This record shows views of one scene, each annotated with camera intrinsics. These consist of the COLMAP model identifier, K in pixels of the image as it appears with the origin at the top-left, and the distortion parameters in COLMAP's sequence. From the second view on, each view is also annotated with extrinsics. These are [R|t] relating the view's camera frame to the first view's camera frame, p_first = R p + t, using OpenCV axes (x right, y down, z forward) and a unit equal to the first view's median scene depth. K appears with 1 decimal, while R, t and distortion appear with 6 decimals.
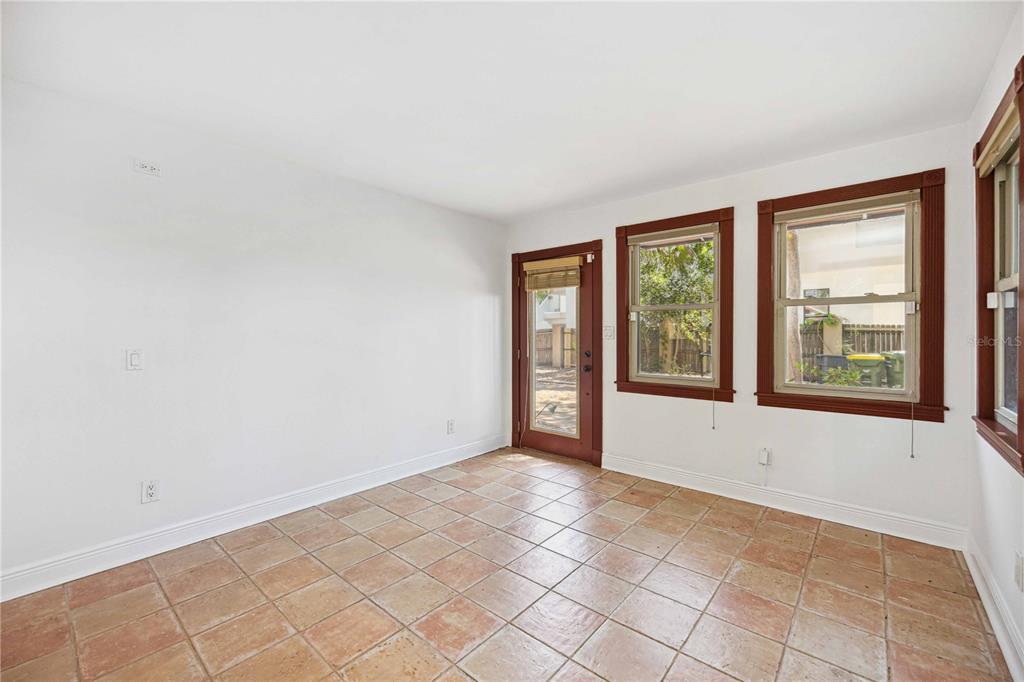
lens RADIAL K [[422.0, 0, 515.6], [0, 422.0, 335.1], [0, 0, 1]] dist [-0.001380, -0.000932]
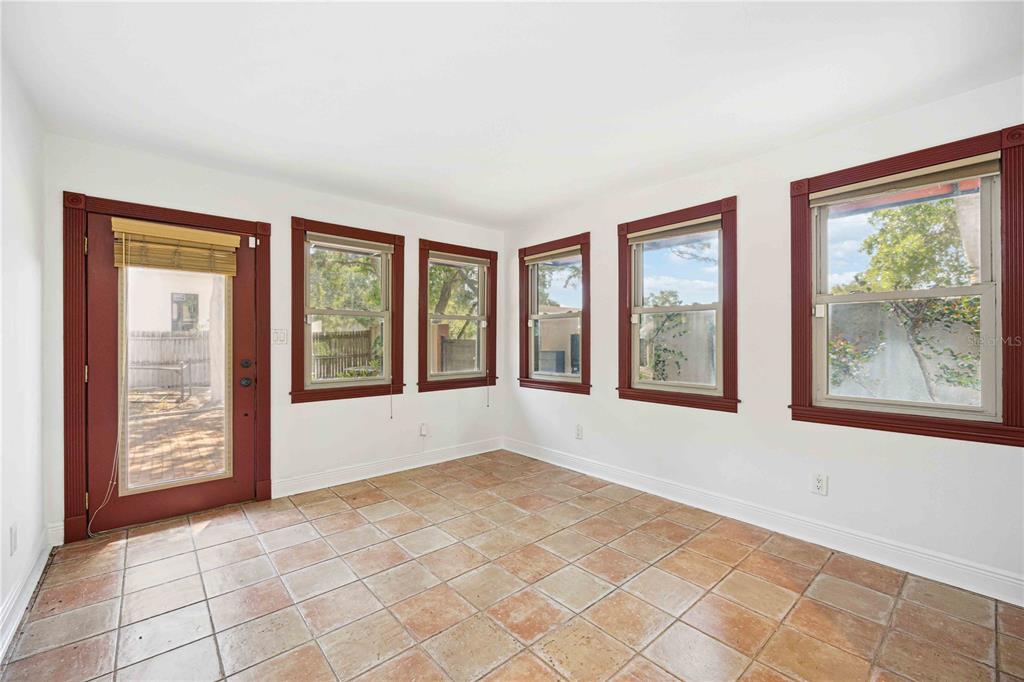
lens RADIAL K [[422.0, 0, 512.4], [0, 422.0, 343.5], [0, 0, 1]] dist [-0.001380, -0.000932]
pose [[0.142399, -0.009493, 0.989764, -0.576436], [0.001571, 0.999955, 0.009365, 0.000787], [-0.989808, 0.000222, 0.142407, 0.433058]]
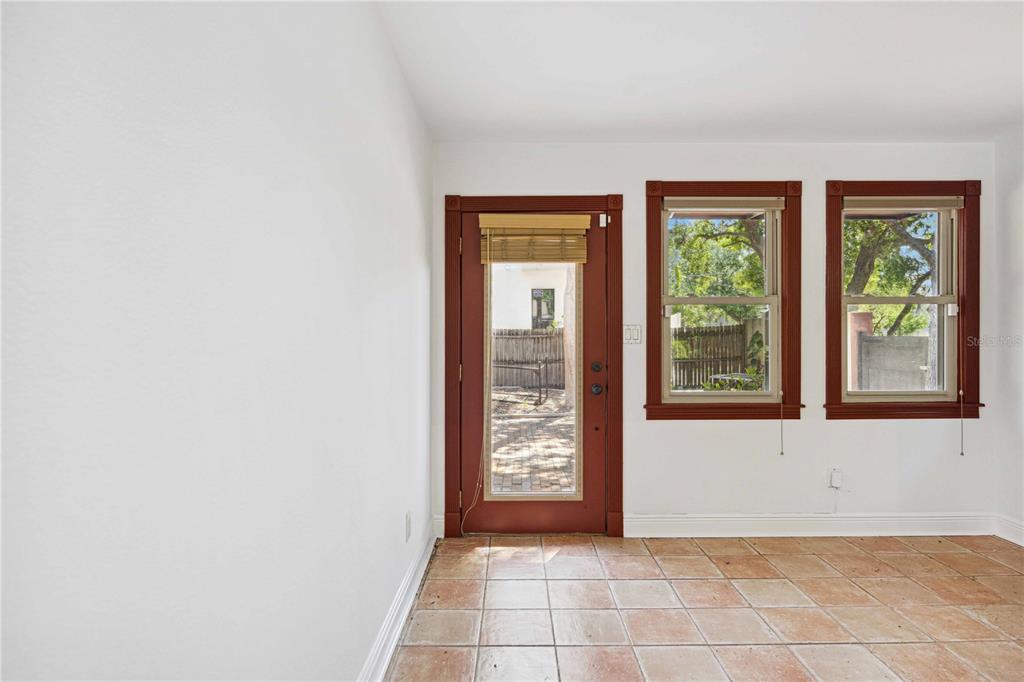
lens RADIAL K [[560.7, 0, 515.0], [0, 560.7, 334.8], [0, 0, 1]] dist [-0.002744, -0.000785]
pose [[0.754588, 0.000490, 0.656199, -0.532765], [0.005034, 0.999966, -0.006536, -0.000233], [-0.656180, 0.008235, 0.754560, 0.465076]]
